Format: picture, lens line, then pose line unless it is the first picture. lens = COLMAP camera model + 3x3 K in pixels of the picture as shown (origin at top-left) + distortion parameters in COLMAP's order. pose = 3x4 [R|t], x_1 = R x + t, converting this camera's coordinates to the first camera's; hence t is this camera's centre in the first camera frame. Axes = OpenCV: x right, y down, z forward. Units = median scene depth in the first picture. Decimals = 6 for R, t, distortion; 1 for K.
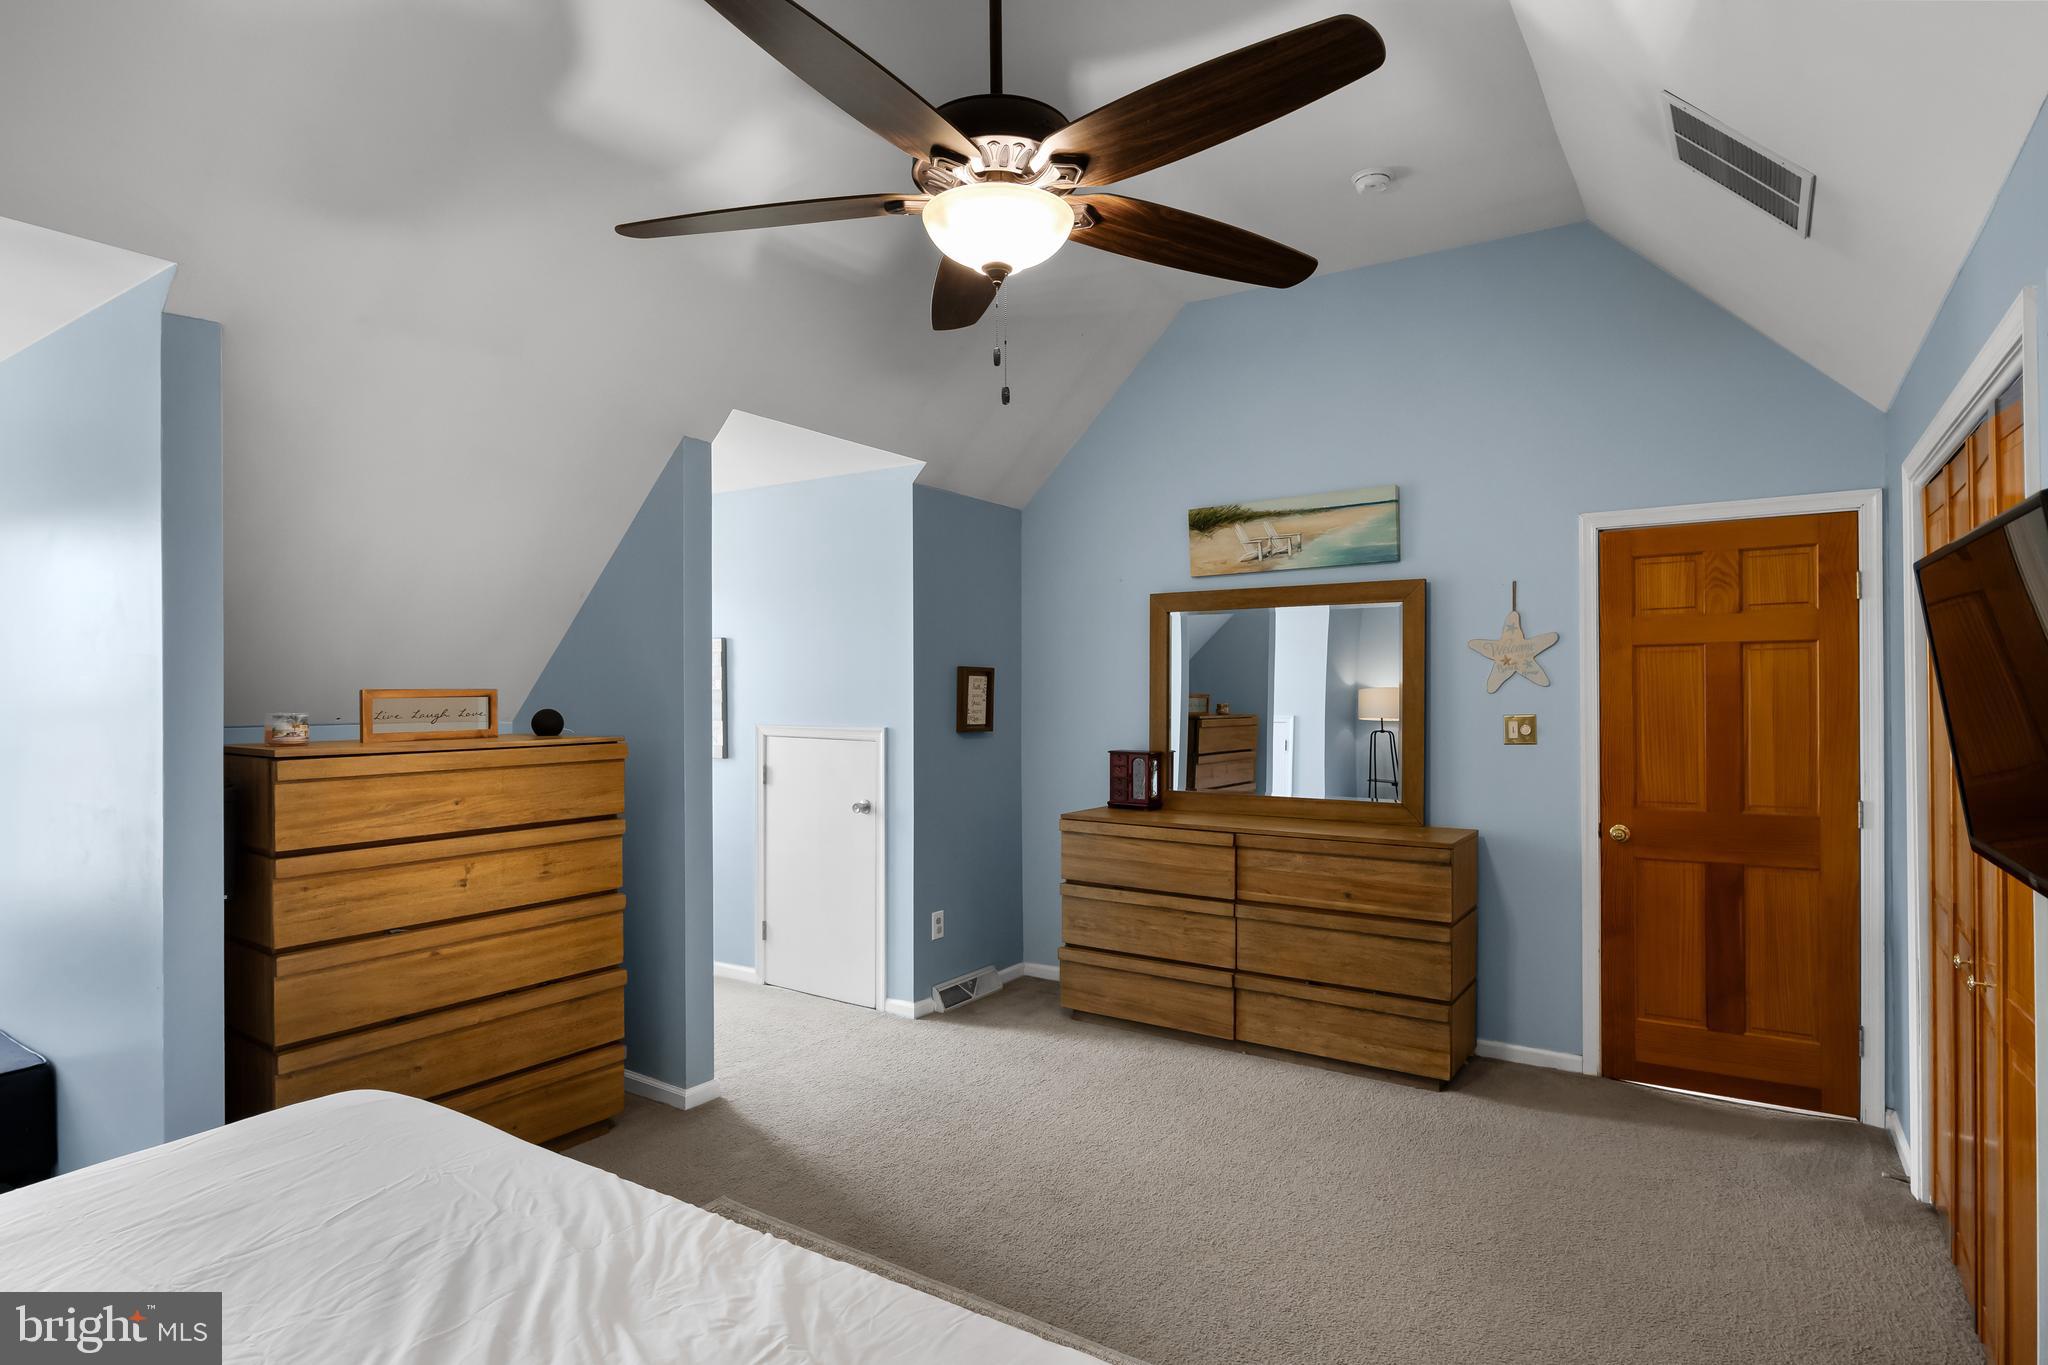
lens RADIAL K [[1099.1, 0, 1021.3], [0, 1099.1, 687.8], [0, 0, 1]] dist [-0.021836, 0.000103]
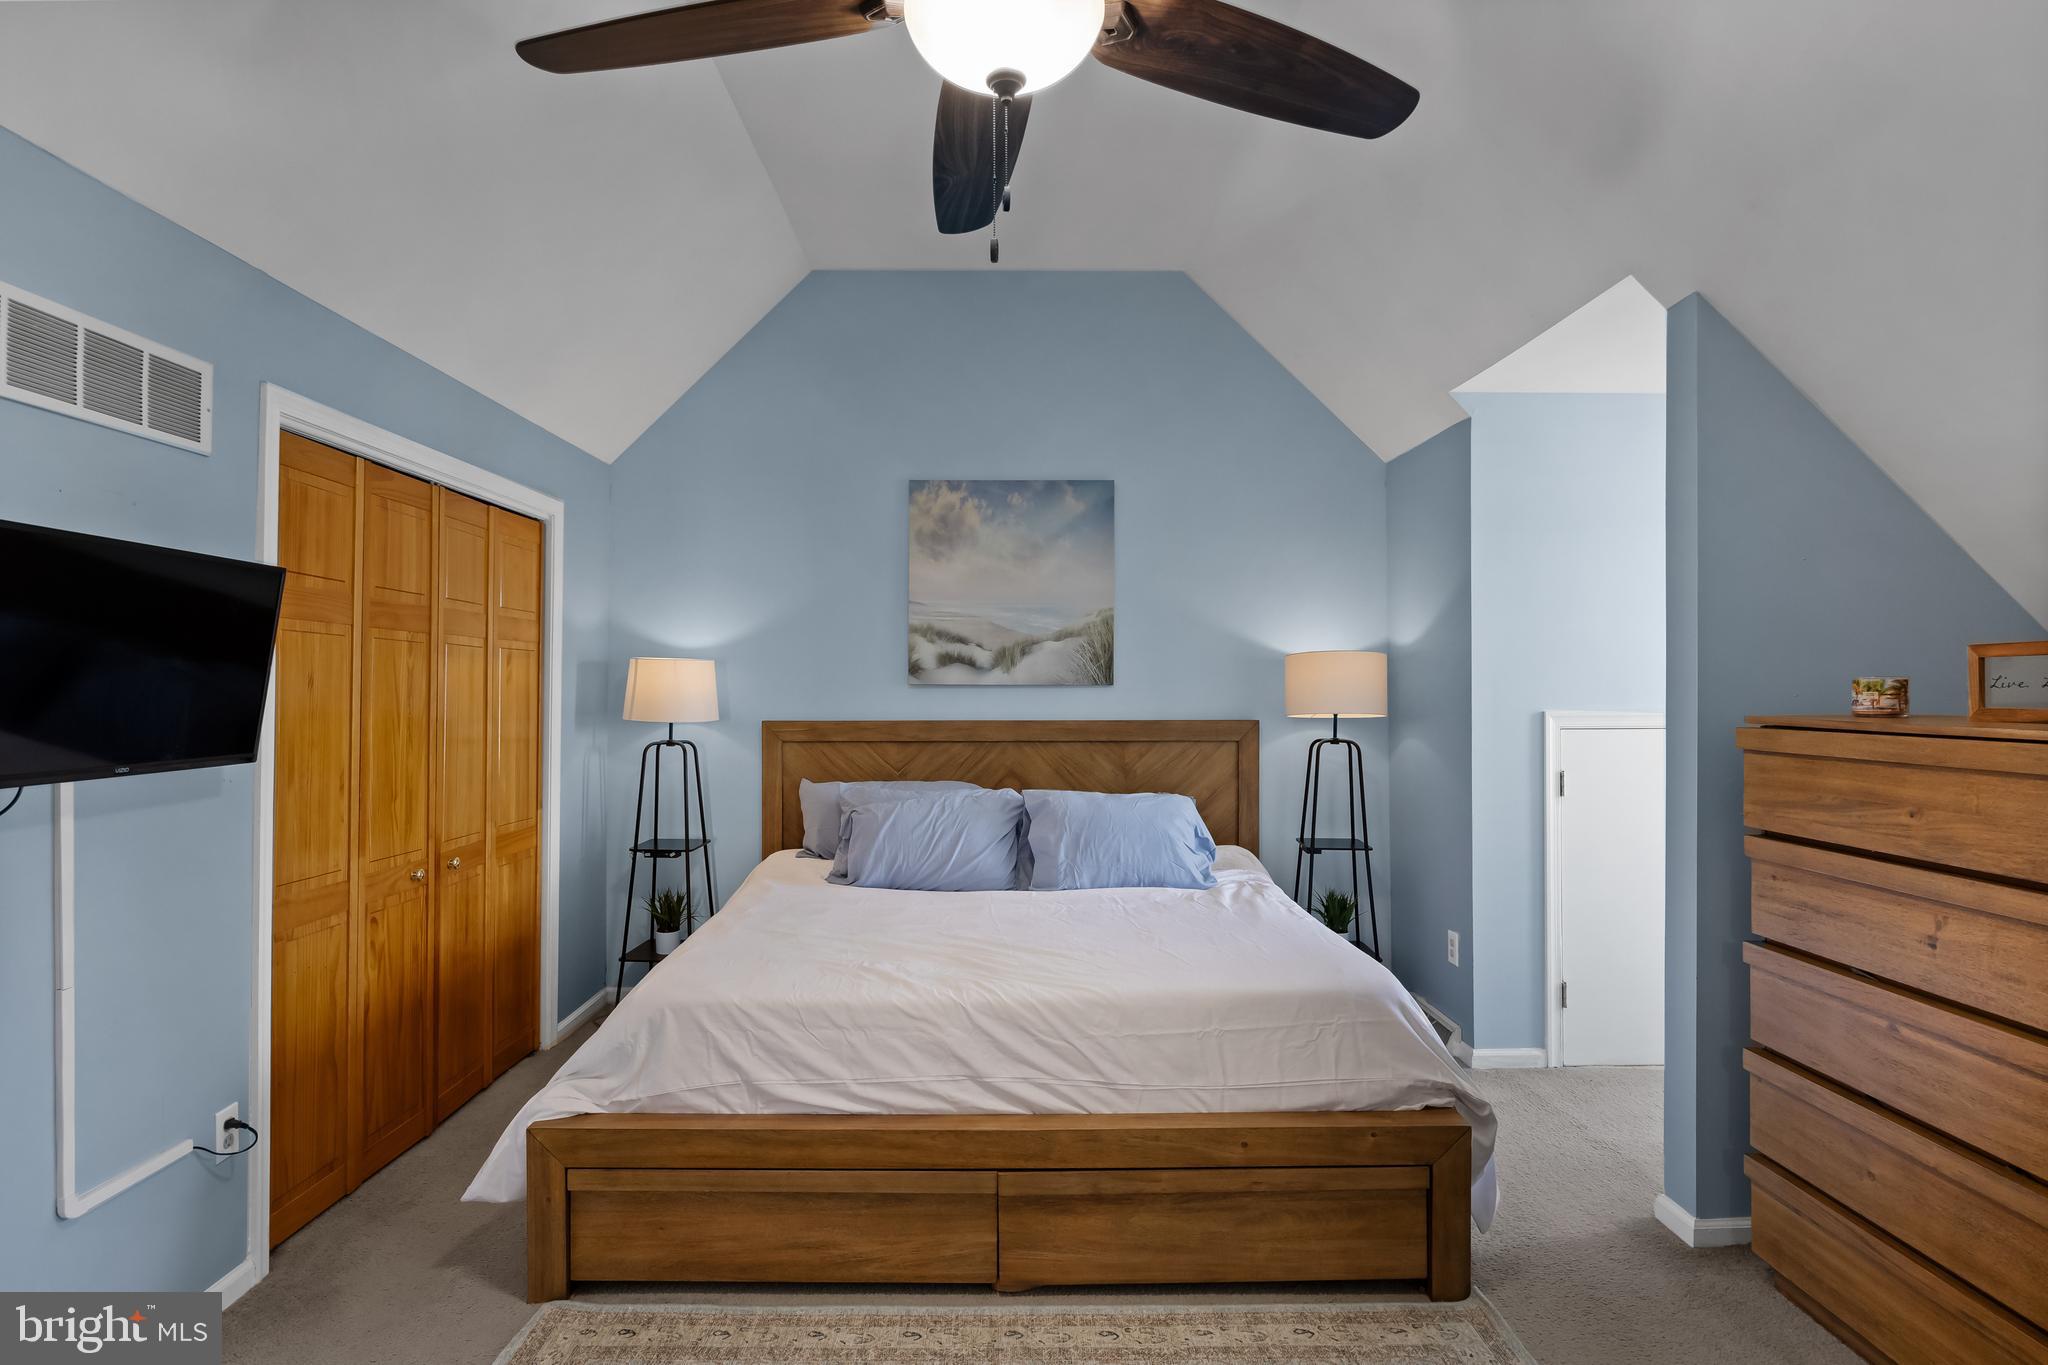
lens RADIAL K [[1024.4, 0, 1024.0], [0, 1024.4, 682.5], [0, 0, 1]] dist [0.001133, -0.000312]
pose [[-0.819478, 0.006362, -0.573075, 0.288299], [0.008766, 0.999961, -0.001434, 0.022874], [0.573043, -0.006199, -0.819502, 1.252168]]
